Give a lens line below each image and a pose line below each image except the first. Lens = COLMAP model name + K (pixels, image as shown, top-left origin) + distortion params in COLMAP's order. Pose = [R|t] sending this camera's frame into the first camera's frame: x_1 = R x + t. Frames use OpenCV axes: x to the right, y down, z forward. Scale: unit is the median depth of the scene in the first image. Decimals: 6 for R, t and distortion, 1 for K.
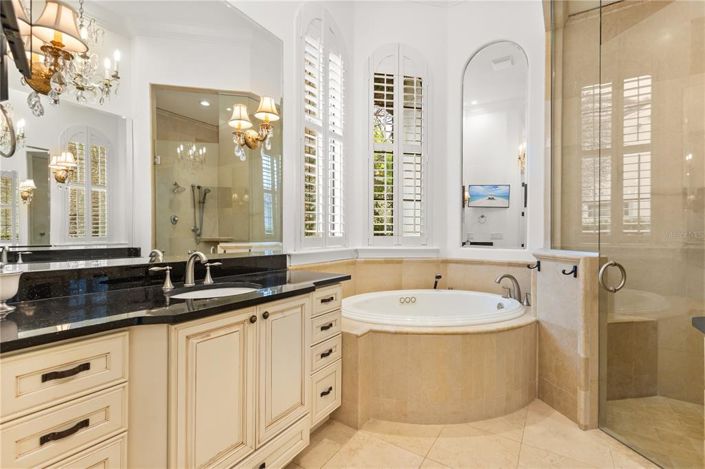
lens RADIAL K [[317.4, 0, 352.5], [0, 317.4, 234.5], [0, 0, 1]] dist [0.001141, 0.000083]
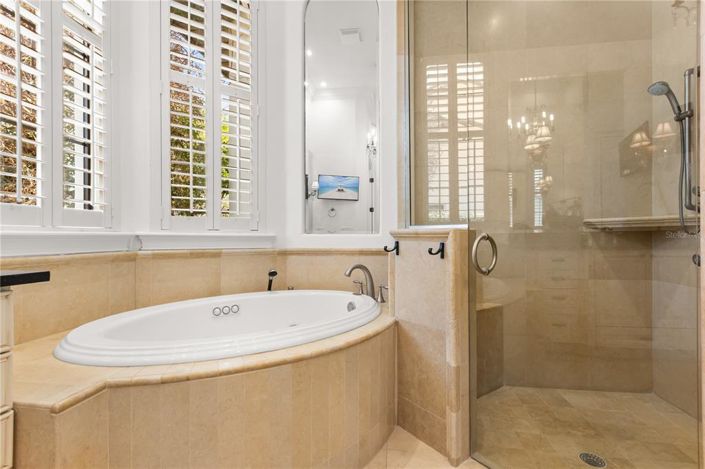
lens RADIAL K [[319.5, 0, 352.5], [0, 319.5, 234.5], [0, 0, 1]] dist [0.000820, 0.000265]
pose [[0.903431, -0.002187, 0.428728, 0.167709], [0.008191, 0.999893, -0.012160, 0.075410], [-0.428655, 0.014498, 0.903352, 0.362101]]
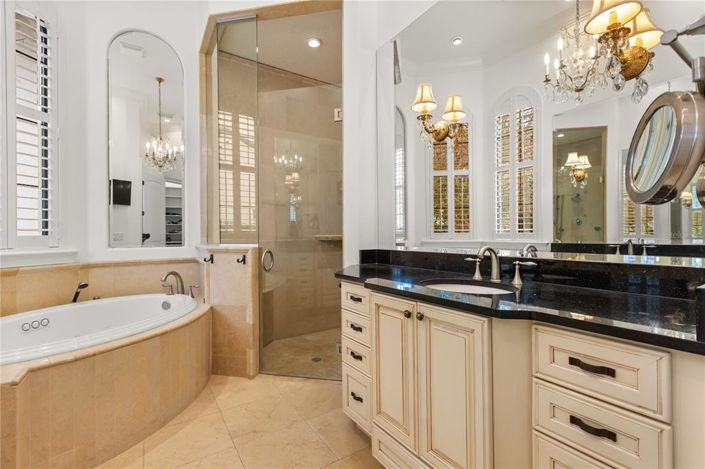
lens RADIAL K [[317.4, 0, 352.5], [0, 317.4, 234.5], [0, 0, 1]] dist [0.001141, 0.000083]
pose [[0.402864, -0.009597, 0.915210, -0.256971], [0.013498, 0.999899, 0.004543, 0.012858], [-0.915160, 0.010523, 0.402953, 0.071258]]
